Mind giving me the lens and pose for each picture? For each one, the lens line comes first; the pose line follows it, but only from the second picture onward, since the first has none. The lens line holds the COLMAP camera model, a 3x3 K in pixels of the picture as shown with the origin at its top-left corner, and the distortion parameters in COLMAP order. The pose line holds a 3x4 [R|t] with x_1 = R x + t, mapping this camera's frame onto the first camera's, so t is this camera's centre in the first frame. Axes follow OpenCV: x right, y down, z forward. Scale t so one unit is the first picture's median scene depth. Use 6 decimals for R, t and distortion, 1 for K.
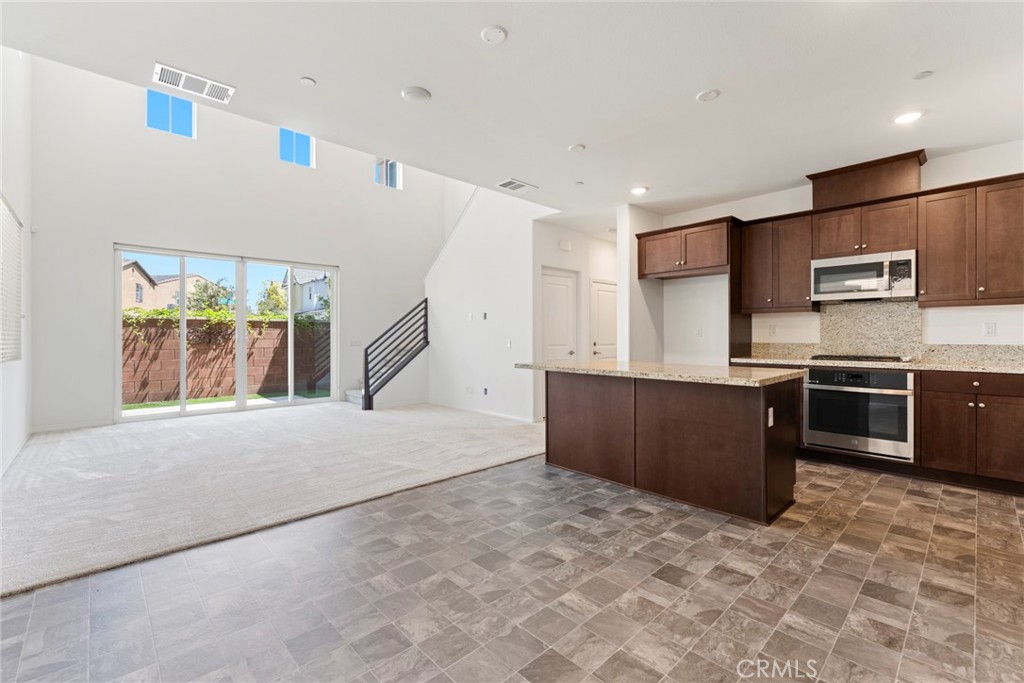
lens RADIAL K [[441.7, 0, 512.0], [0, 441.7, 341.5], [0, 0, 1]] dist [-0.001011, -0.000171]
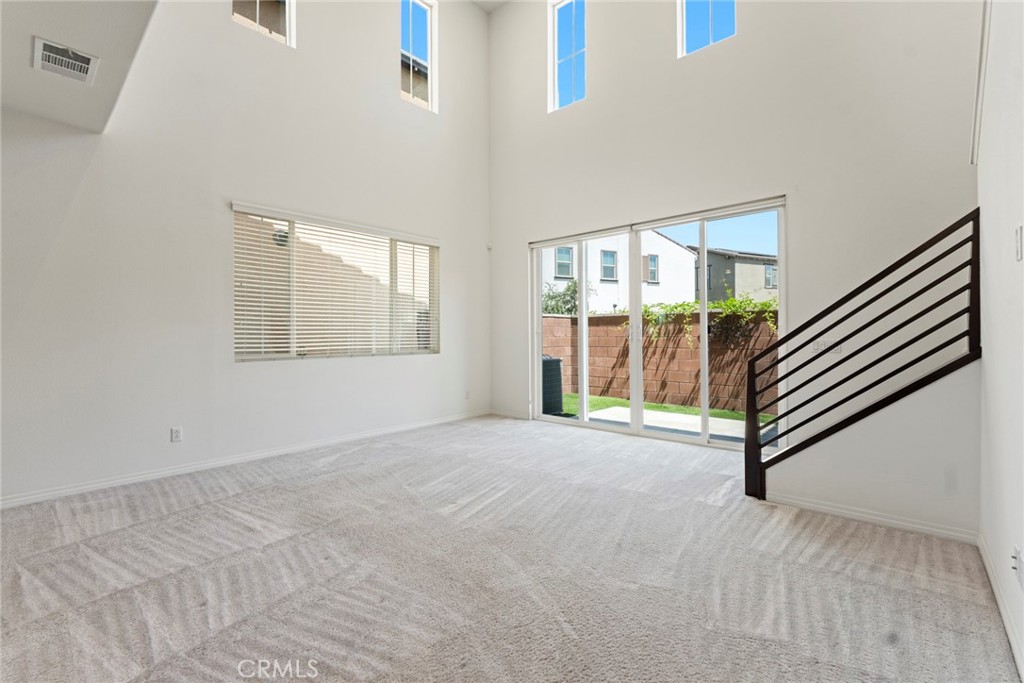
lens RADIAL K [[444.8, 0, 512.0], [0, 444.8, 341.5], [0, 0, 1]] dist [-0.025980, -0.000061]
pose [[0.060241, 0.013183, -0.998097, 0.080653], [-0.003818, 0.999909, 0.012977, -0.005085], [0.998177, 0.003029, 0.060286, 0.563778]]
